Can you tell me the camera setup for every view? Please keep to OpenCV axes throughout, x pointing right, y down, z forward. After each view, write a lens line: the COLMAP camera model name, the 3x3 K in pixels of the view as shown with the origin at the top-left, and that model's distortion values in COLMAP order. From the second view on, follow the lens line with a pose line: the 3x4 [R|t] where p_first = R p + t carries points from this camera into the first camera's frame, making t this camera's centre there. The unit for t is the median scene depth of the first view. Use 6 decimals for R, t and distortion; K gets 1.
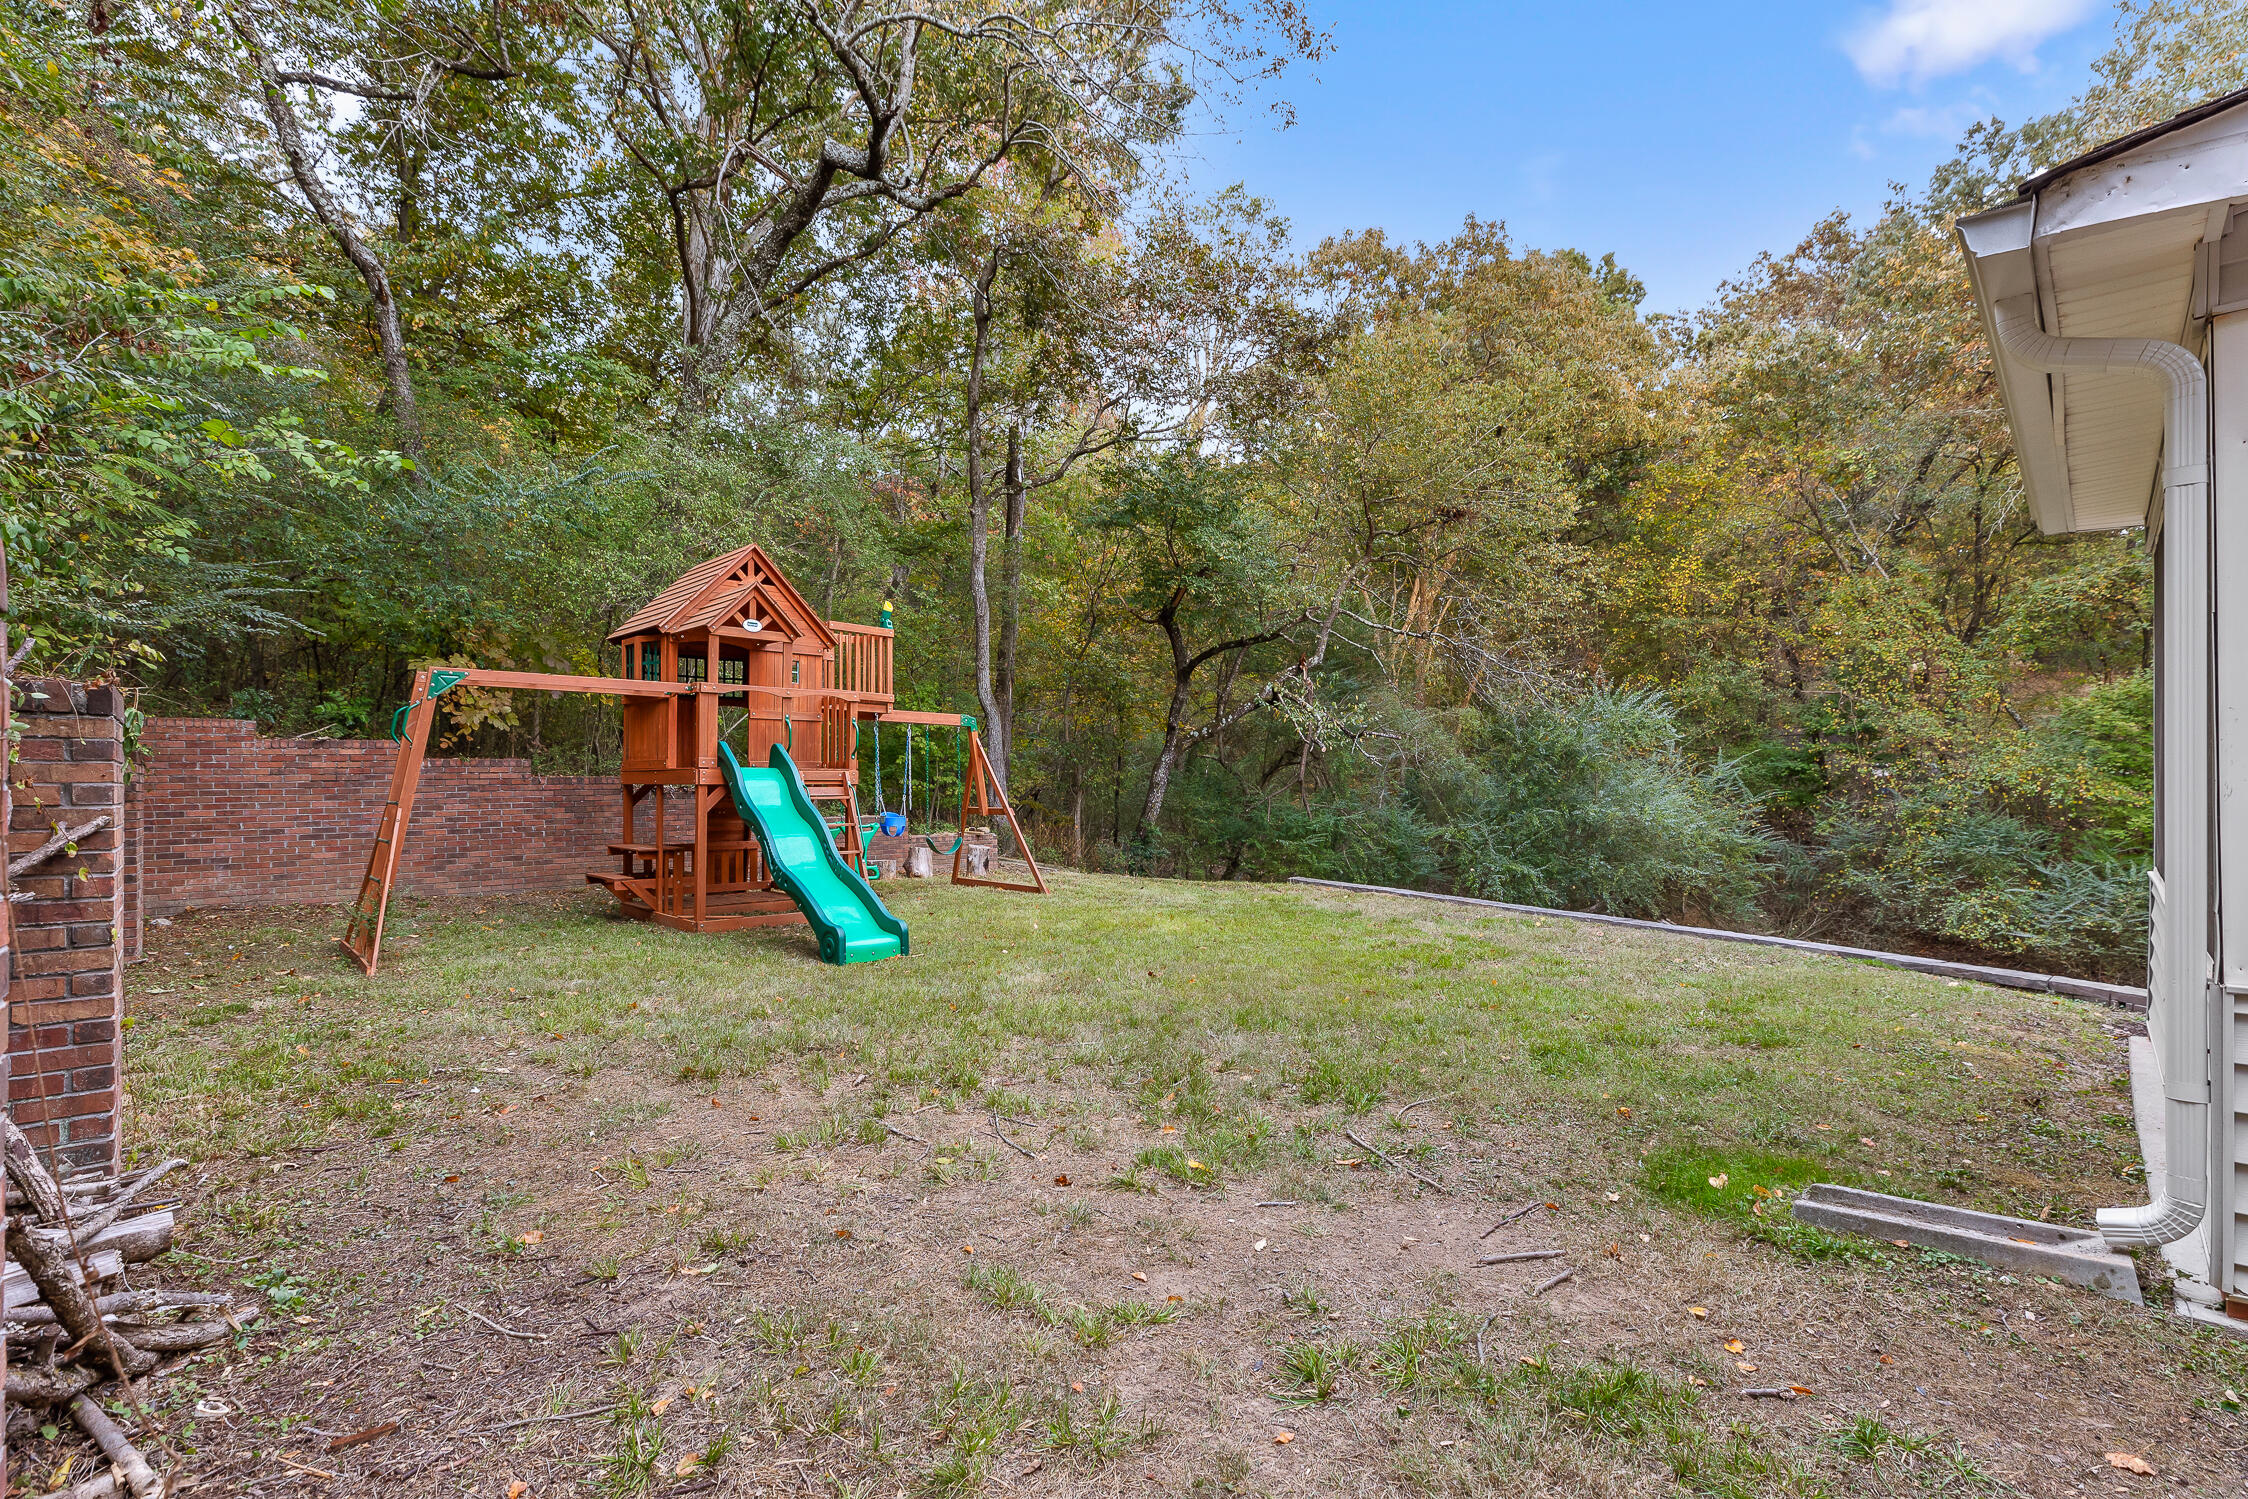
lens RADIAL K [[1029.1, 0, 1125.0], [0, 1029.1, 786.8], [0, 0, 1]] dist [-0.000569, -0.000306]
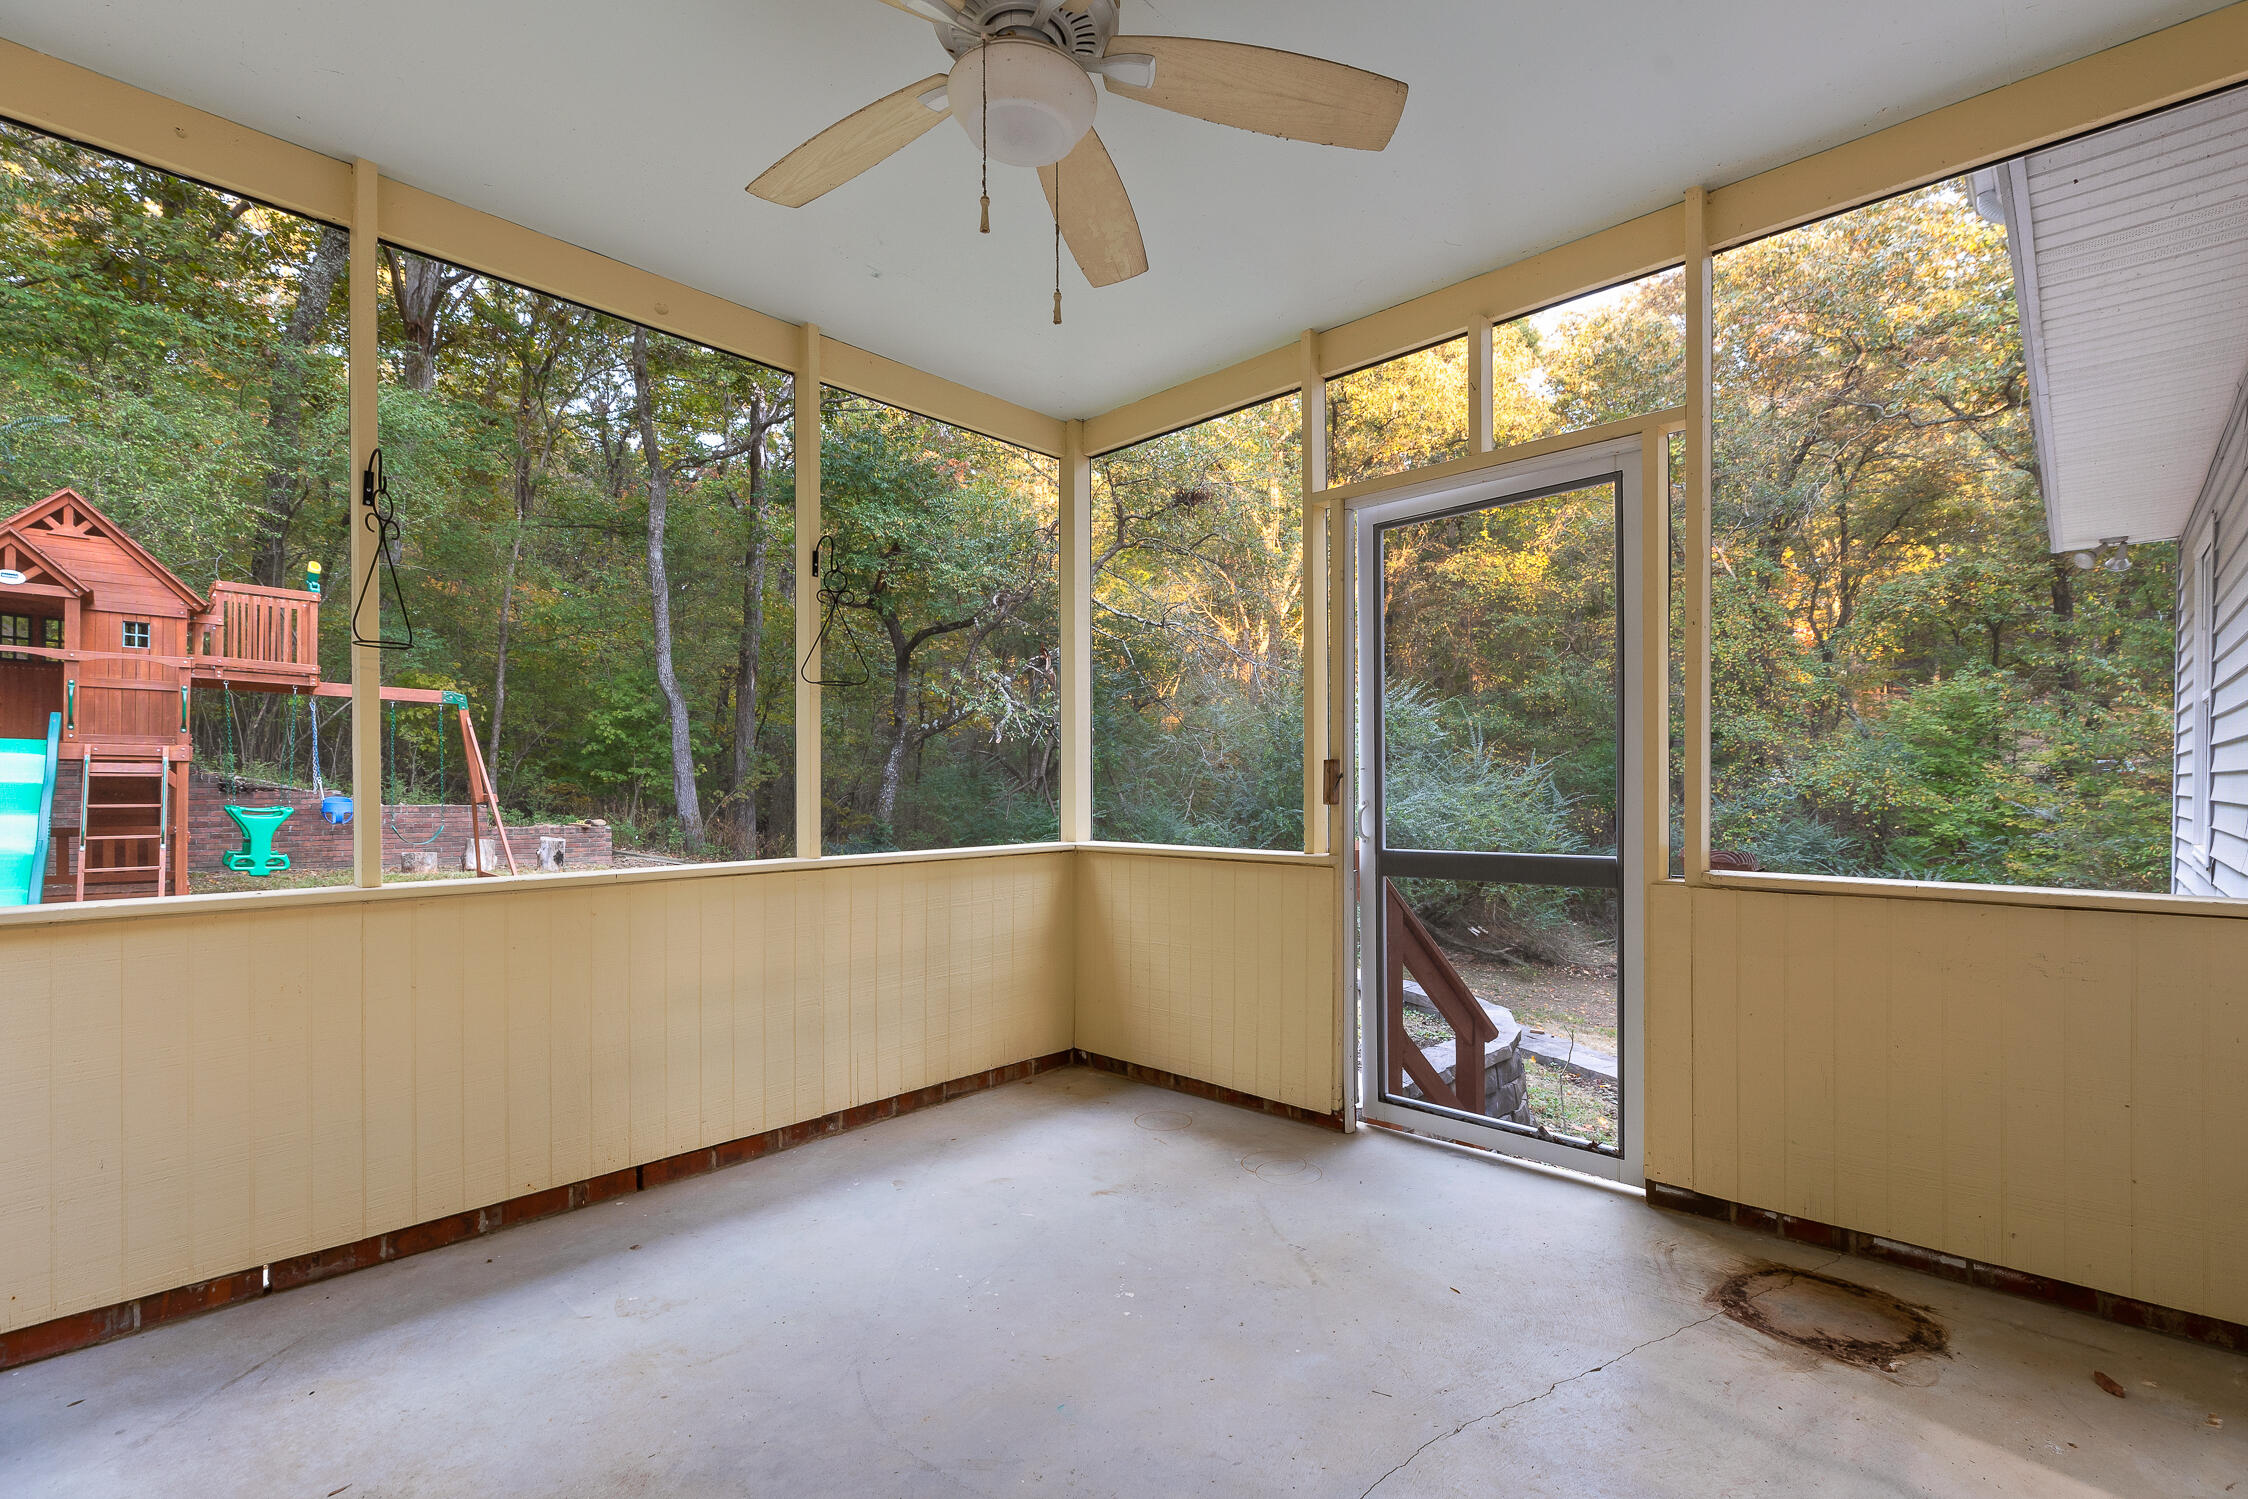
lens RADIAL K [[1029.1, 0, 1125.0], [0, 1029.1, 786.8], [0, 0, 1]] dist [-0.000569, -0.000306]
pose [[0.999952, 0.009464, 0.002652, 0.232556], [-0.009450, 0.999942, -0.005106, 0.007019], [-0.002700, 0.005081, 0.999983, 0.047751]]
